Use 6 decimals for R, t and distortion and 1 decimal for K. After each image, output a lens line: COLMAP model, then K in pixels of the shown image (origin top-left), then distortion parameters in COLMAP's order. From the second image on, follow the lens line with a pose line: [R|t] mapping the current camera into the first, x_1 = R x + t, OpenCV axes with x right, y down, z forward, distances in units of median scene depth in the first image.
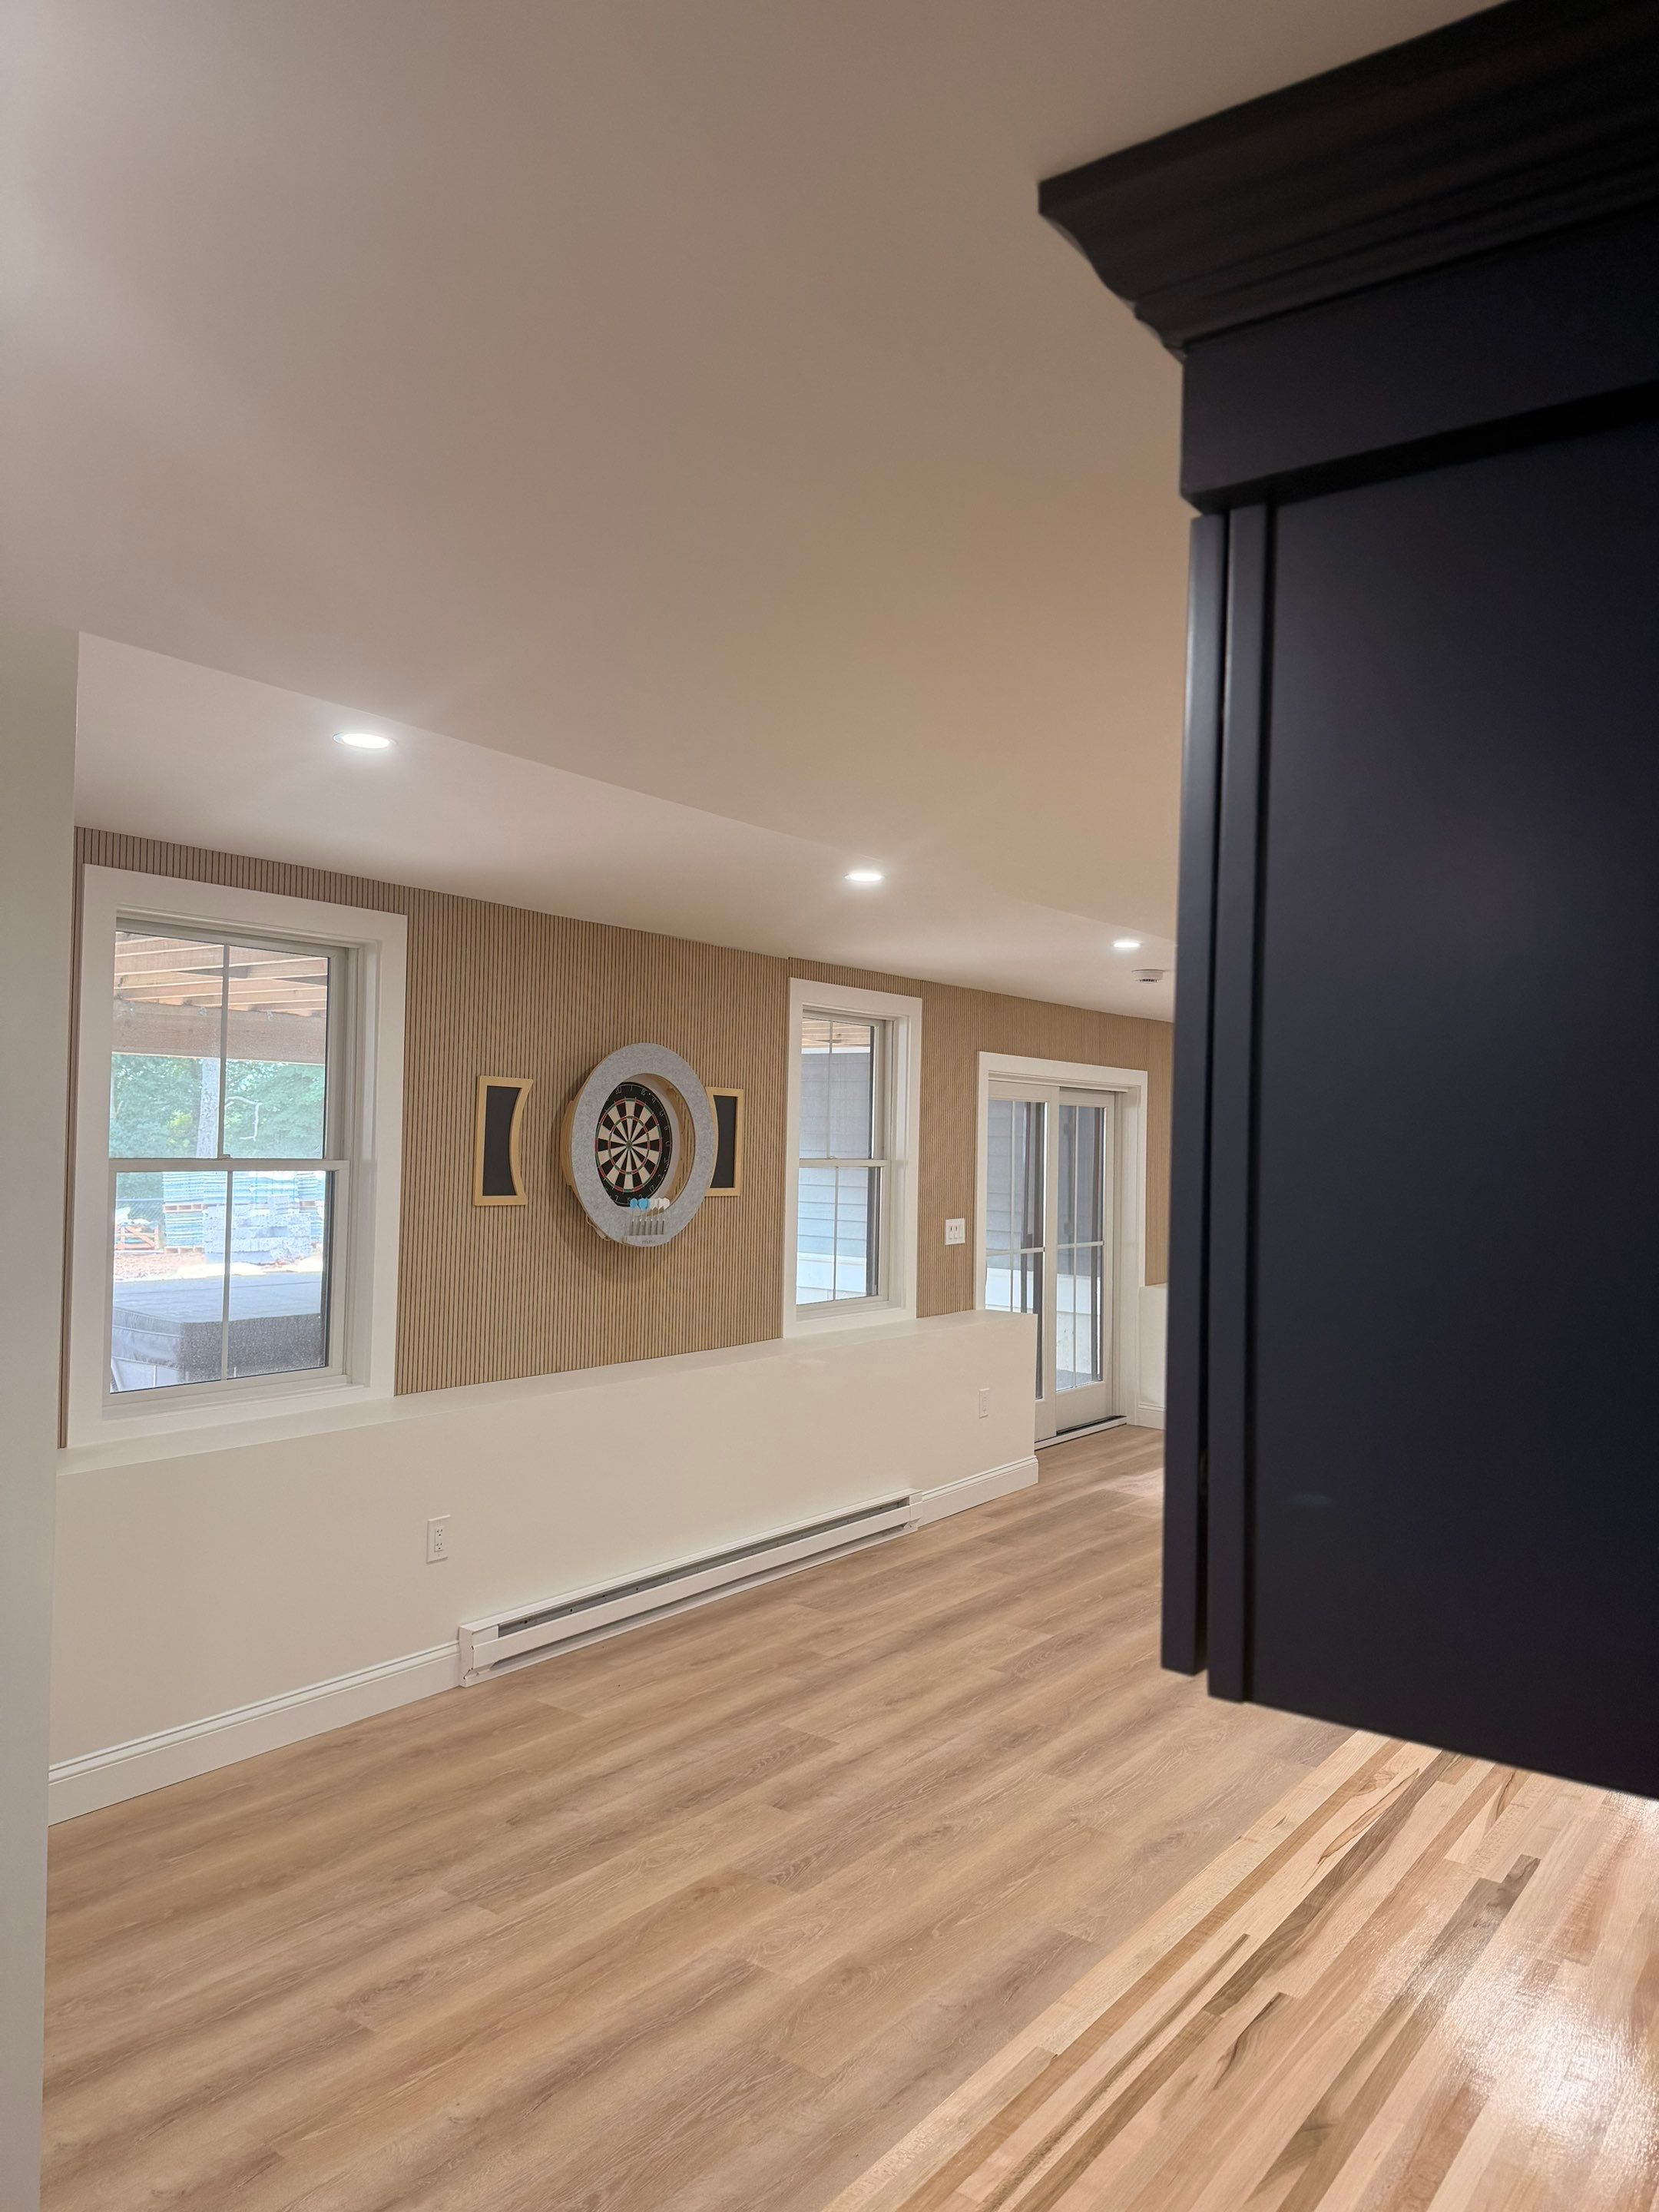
lens RADIAL K [[1564.1, 0, 822.7], [0, 1564.1, 1090.1], [0, 0, 1]] dist [0.042365, -0.041853]
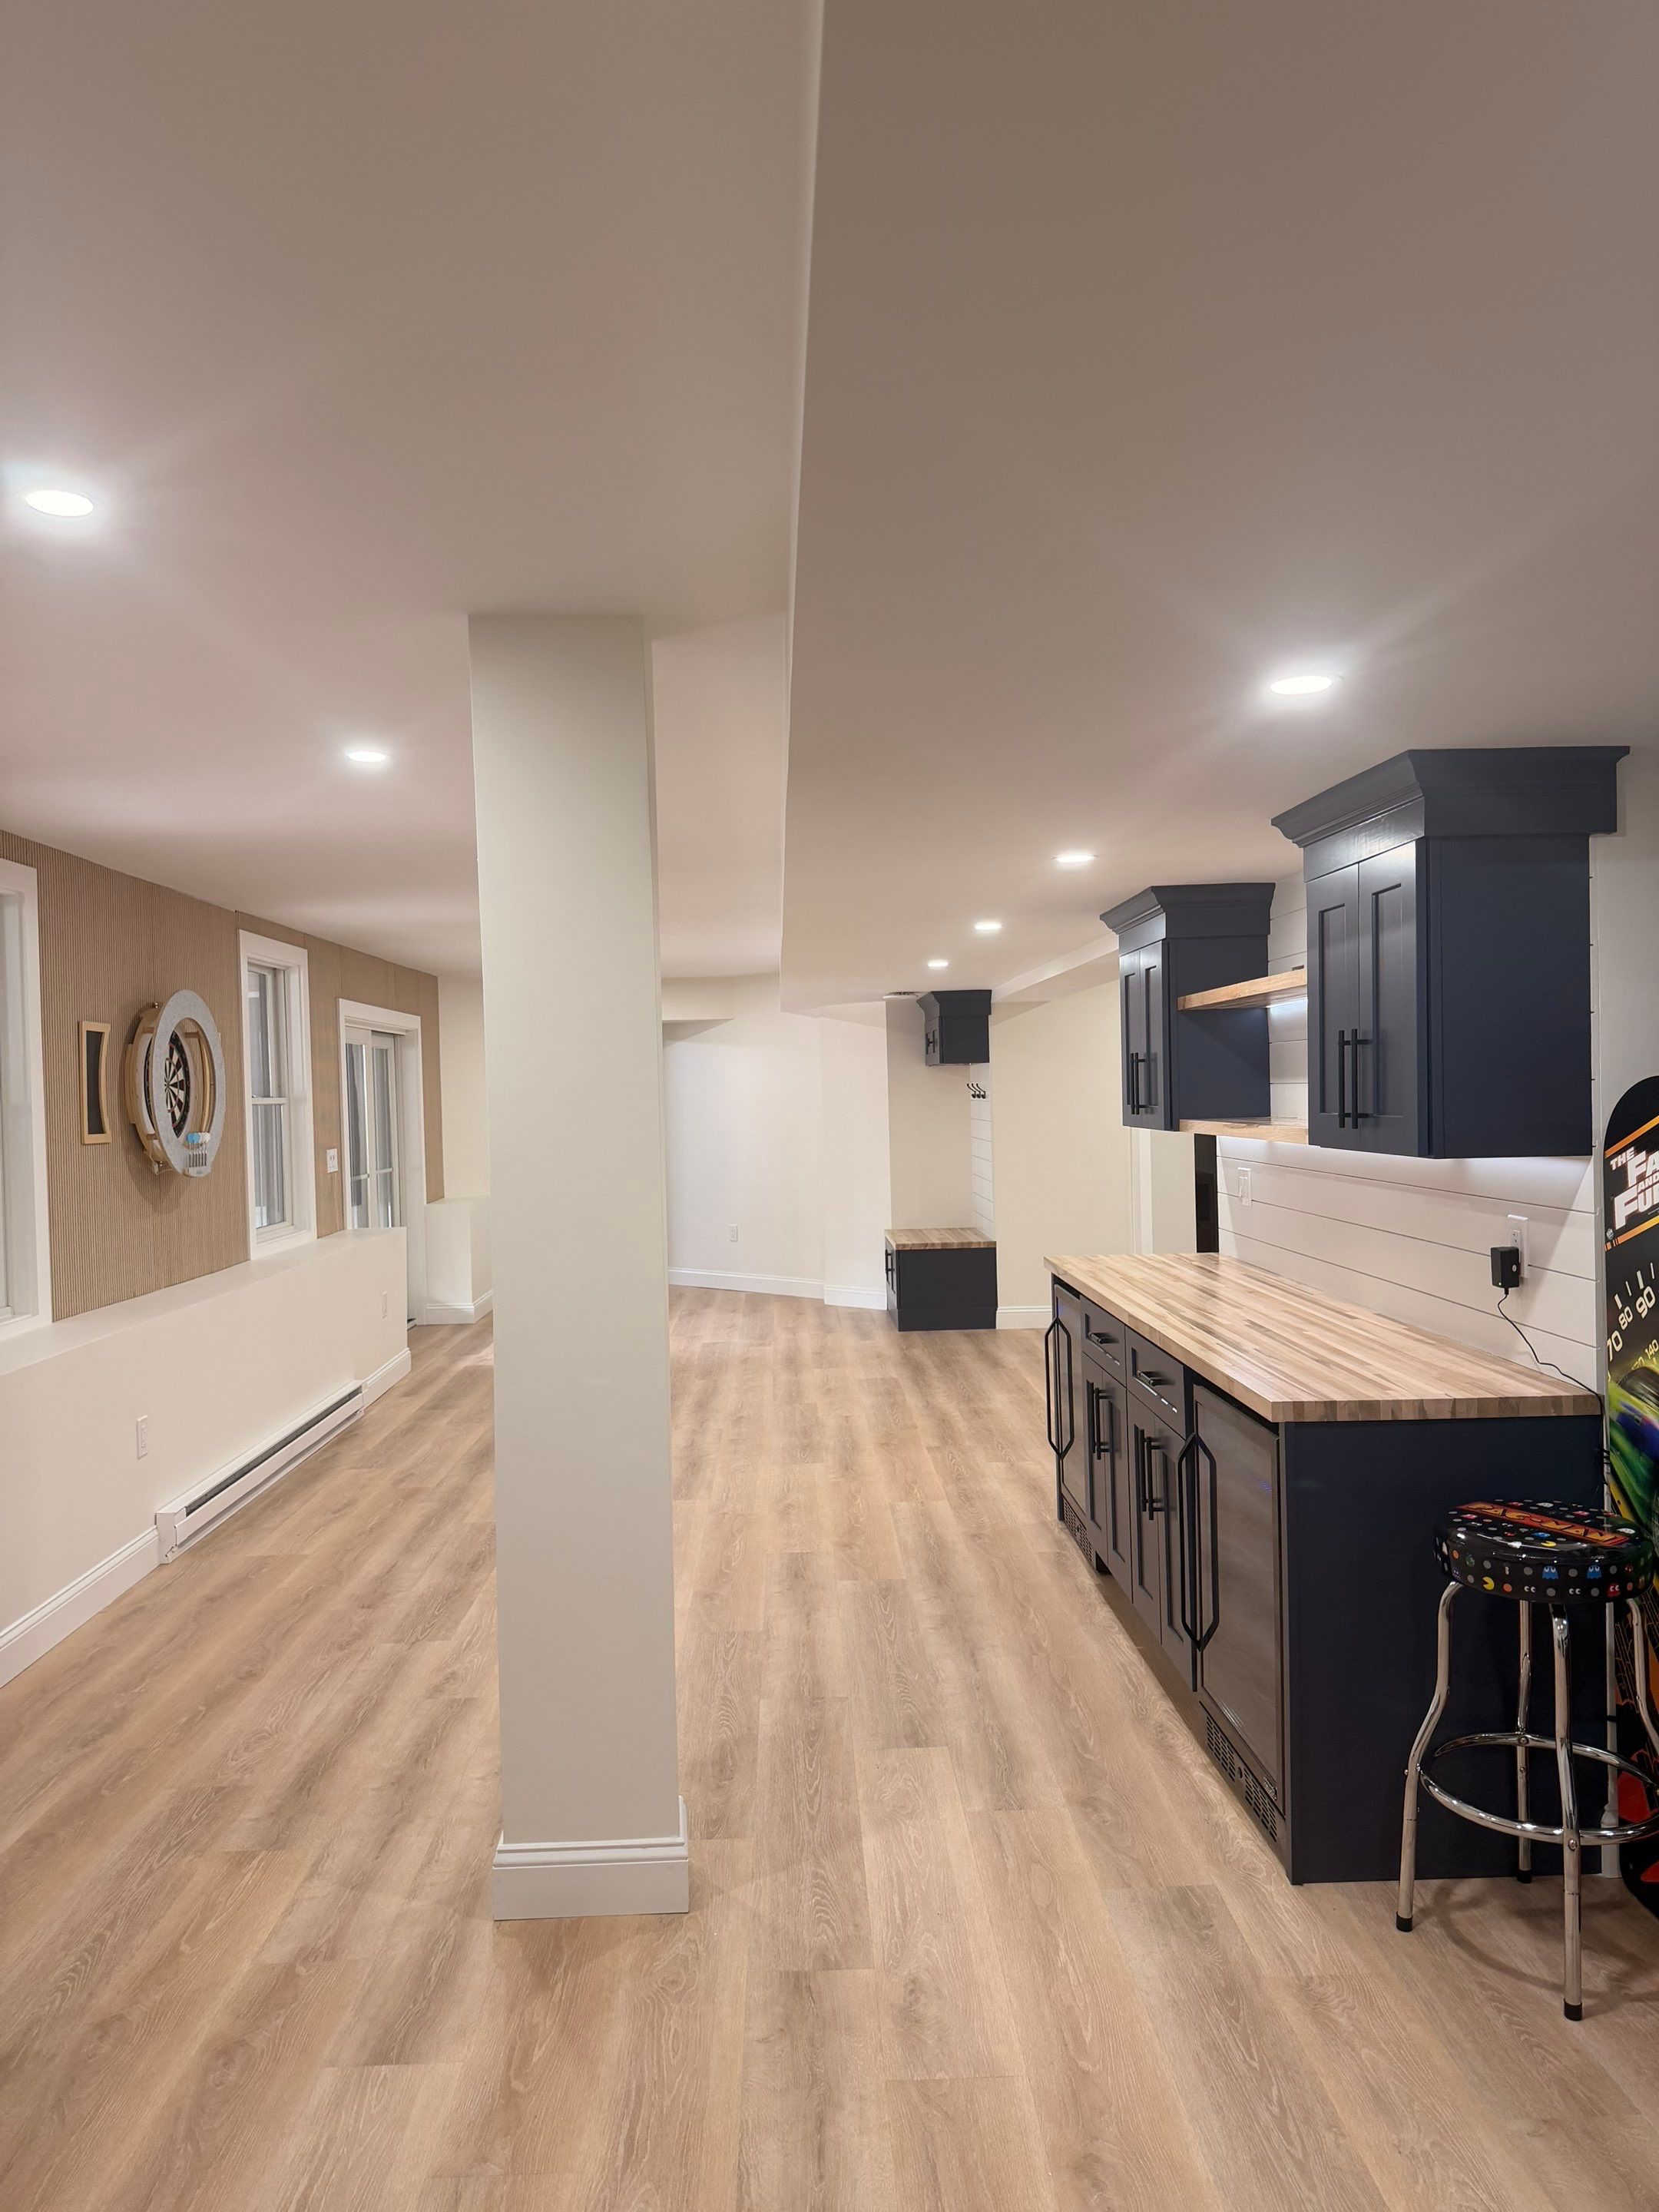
lens RADIAL K [[1564.1, 0, 840.3], [0, 1564.1, 1117.5], [0, 0, 1]] dist [0.042365, -0.041853]
pose [[0.773823, -0.050840, 0.631358, -0.550581], [0.019789, 0.998227, 0.056128, 0.006731], [-0.633092, -0.030939, 0.773458, -0.166659]]
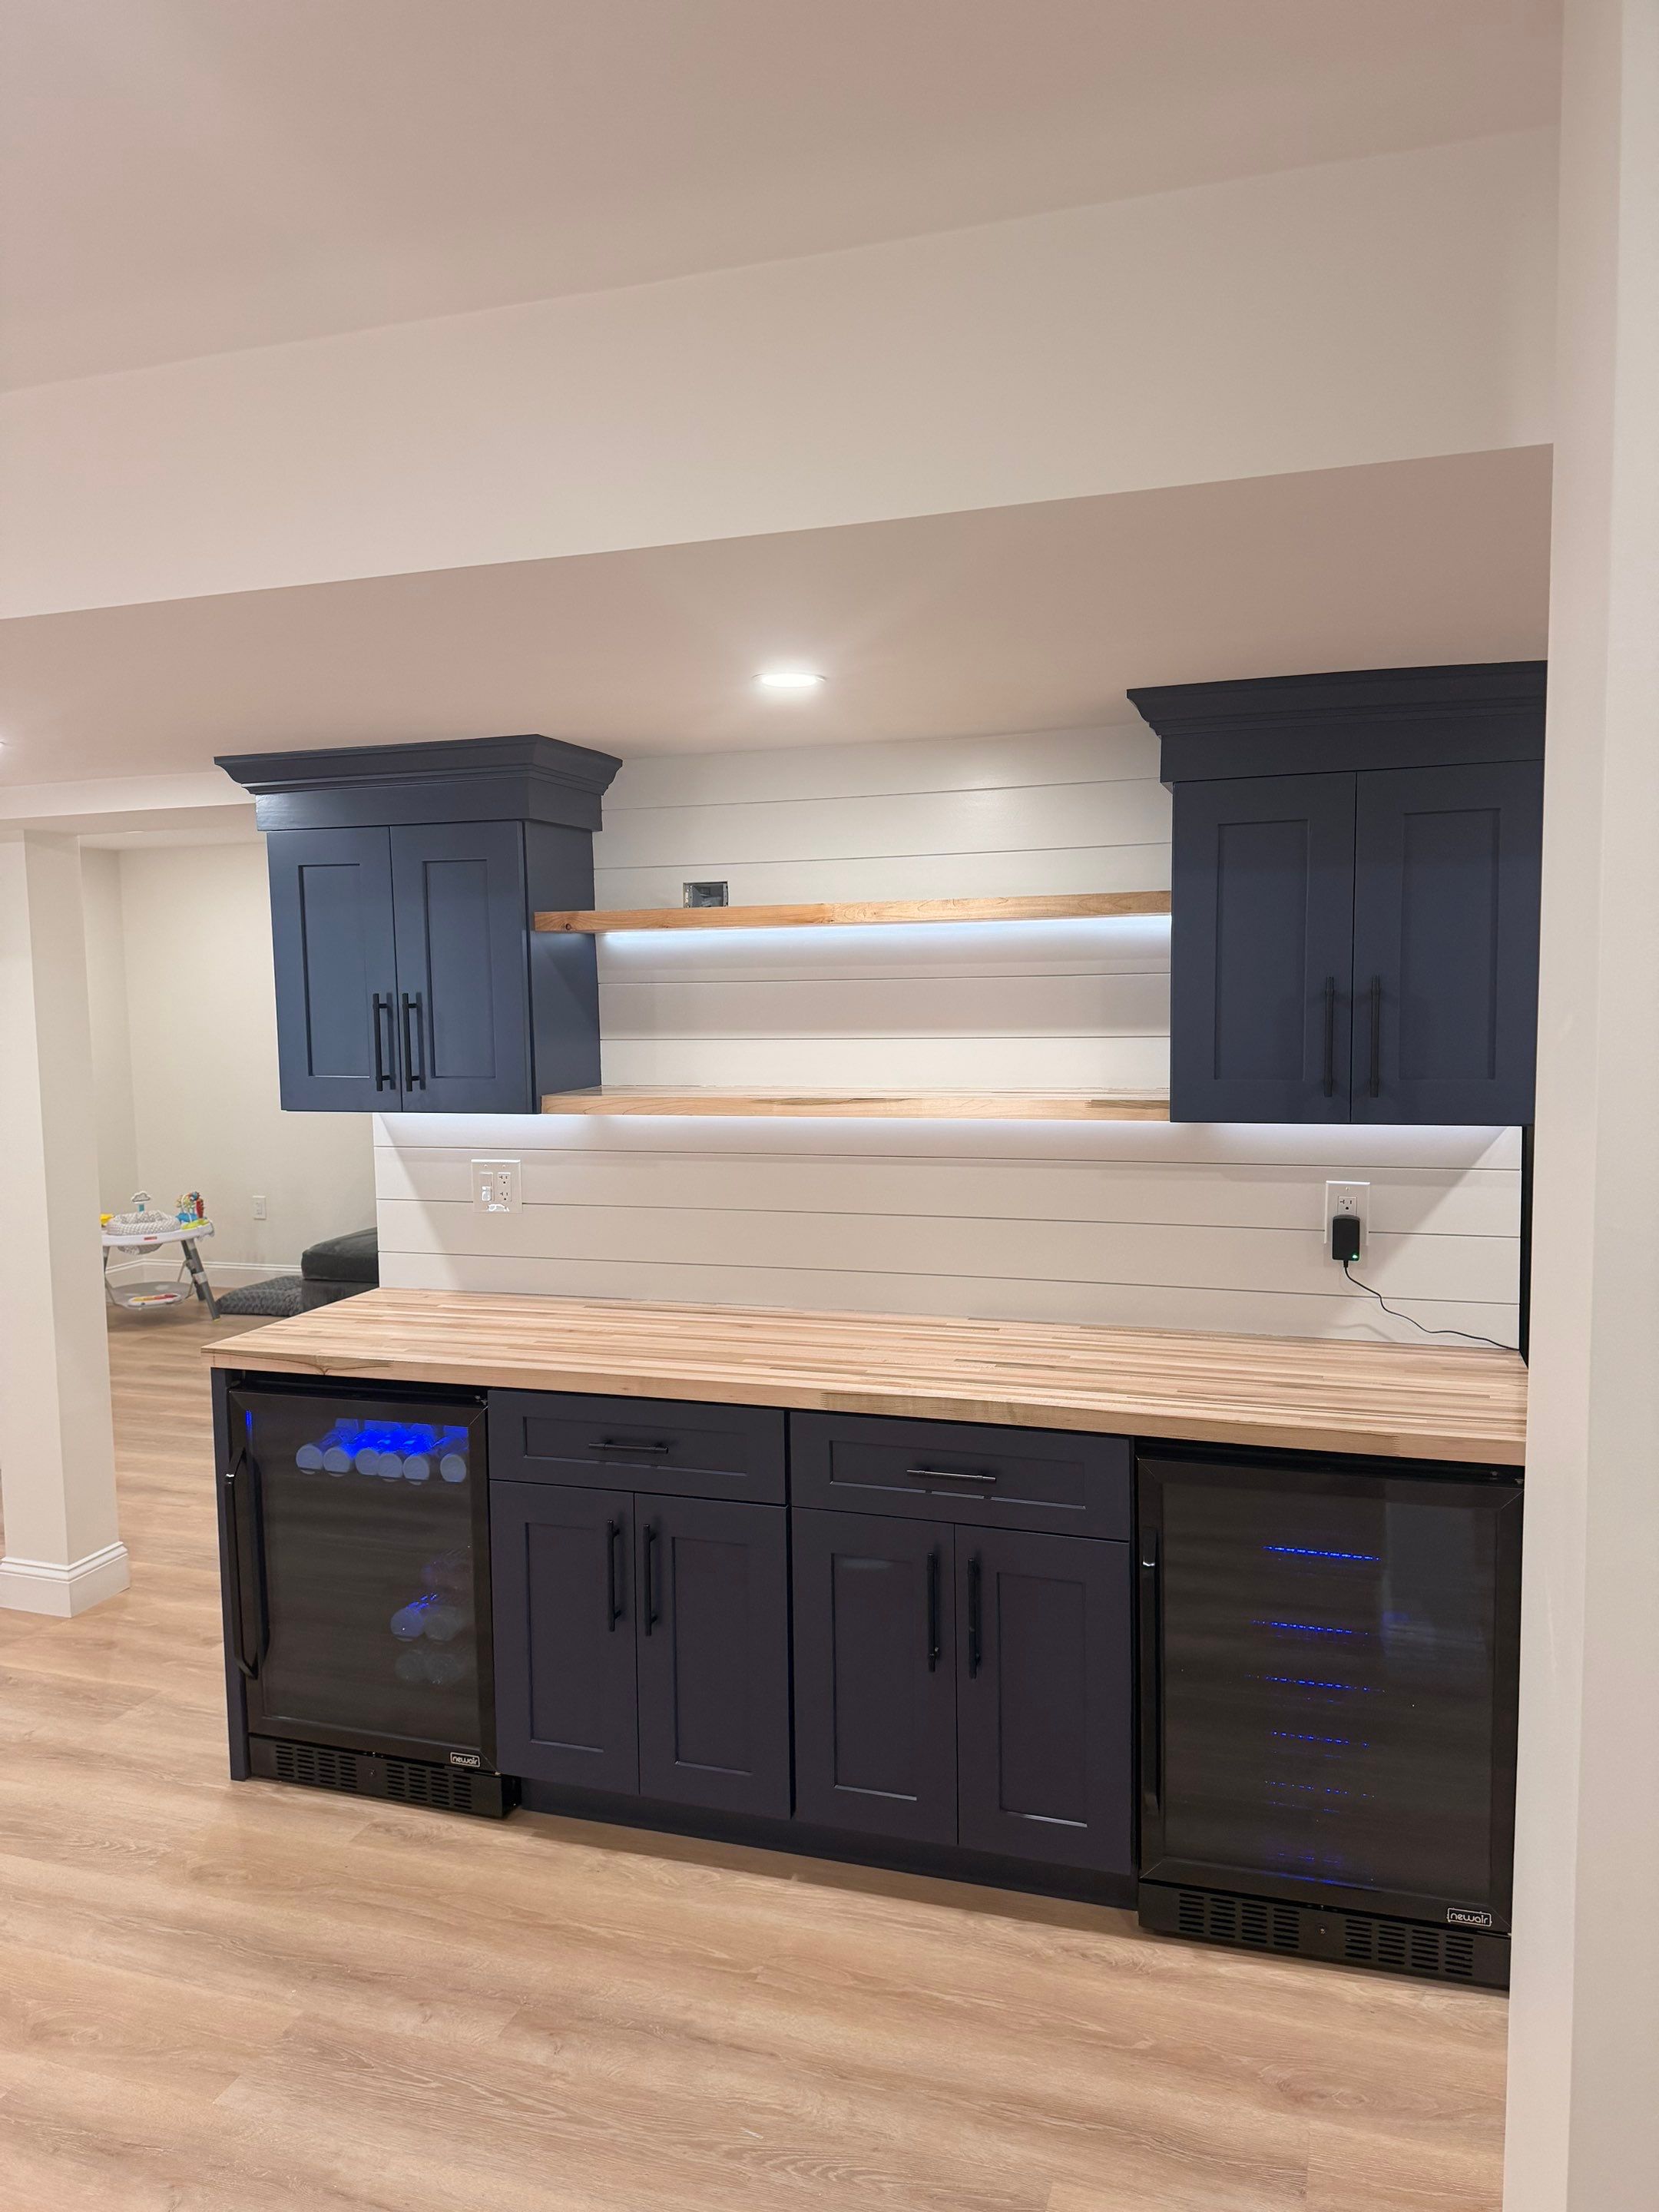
lens RADIAL K [[1564.1, 0, 833.2], [0, 1564.1, 1095.5], [0, 0, 1]] dist [0.042365, -0.041853]
pose [[-0.332340, -0.086330, 0.939200, -0.413794], [-0.020738, 0.996230, 0.084234, 0.009403], [-0.942932, 0.008517, -0.332878, 0.624549]]
